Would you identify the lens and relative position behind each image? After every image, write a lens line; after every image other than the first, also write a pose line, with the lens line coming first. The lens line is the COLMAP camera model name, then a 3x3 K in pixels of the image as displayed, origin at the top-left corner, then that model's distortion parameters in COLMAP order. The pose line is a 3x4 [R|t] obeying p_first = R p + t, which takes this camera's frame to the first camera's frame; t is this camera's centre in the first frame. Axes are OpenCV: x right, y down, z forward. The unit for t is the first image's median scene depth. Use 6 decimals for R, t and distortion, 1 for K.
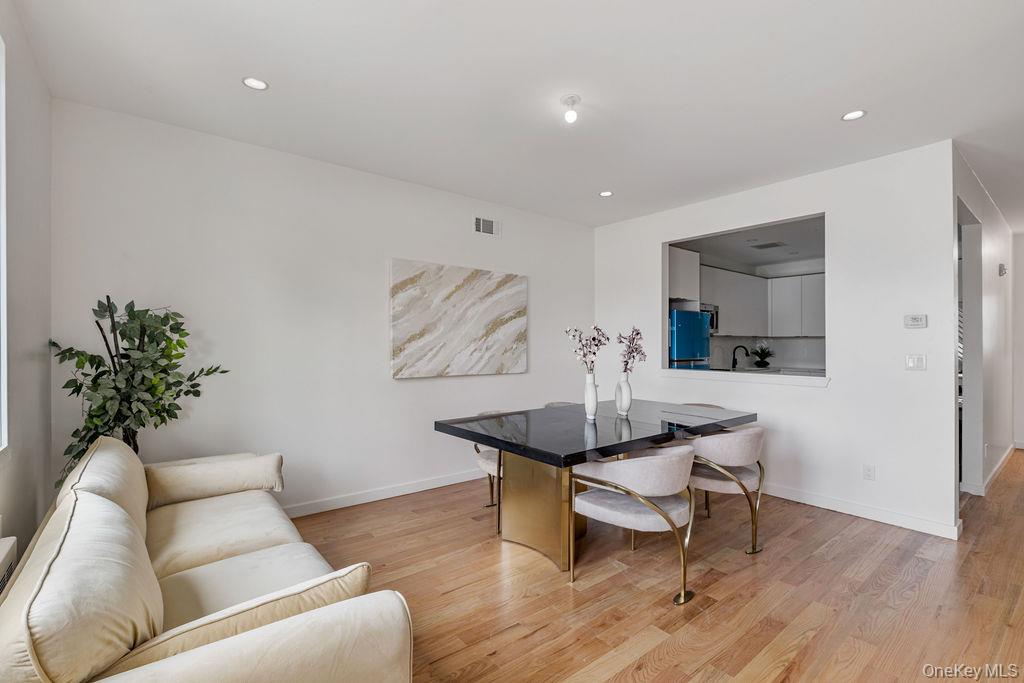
lens RADIAL K [[456.0, 0, 512.0], [0, 456.0, 341.5], [0, 0, 1]] dist [-0.000815, -0.000502]
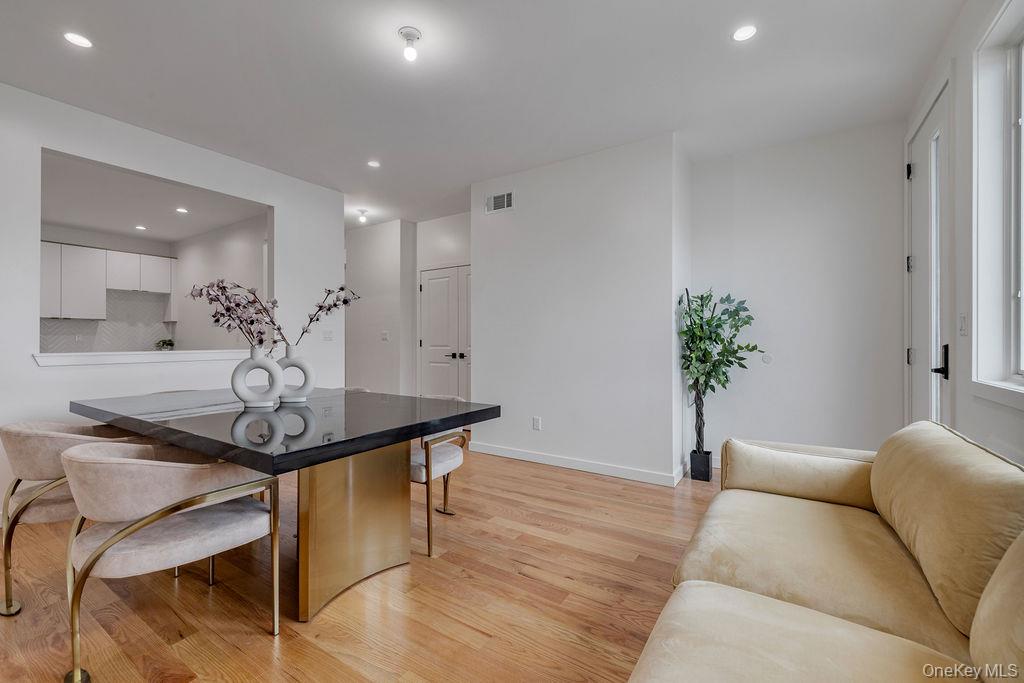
lens RADIAL K [[431.2, 0, 510.7], [0, 431.2, 336.6], [0, 0, 1]] dist [0.002697, 0.000222]
pose [[-0.320604, -0.006877, 0.947189, -0.453672], [-0.007165, 0.999963, 0.004835, 0.029429], [-0.947186, -0.005236, -0.320641, 0.657603]]
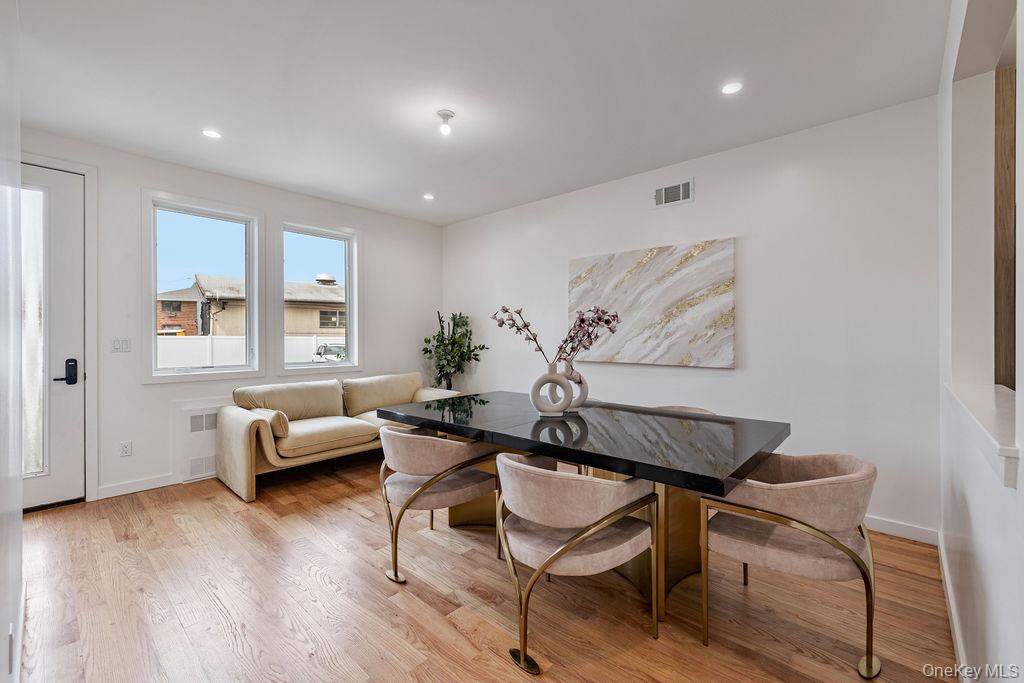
lens RADIAL K [[431.2, 0, 510.7], [0, 431.2, 336.6], [0, 0, 1]] dist [0.002697, 0.000222]
pose [[0.154370, -0.002231, -0.988011, 0.734606], [0.006197, 0.999980, -0.001289, 0.017190], [0.987994, -0.005923, 0.154381, 0.596738]]
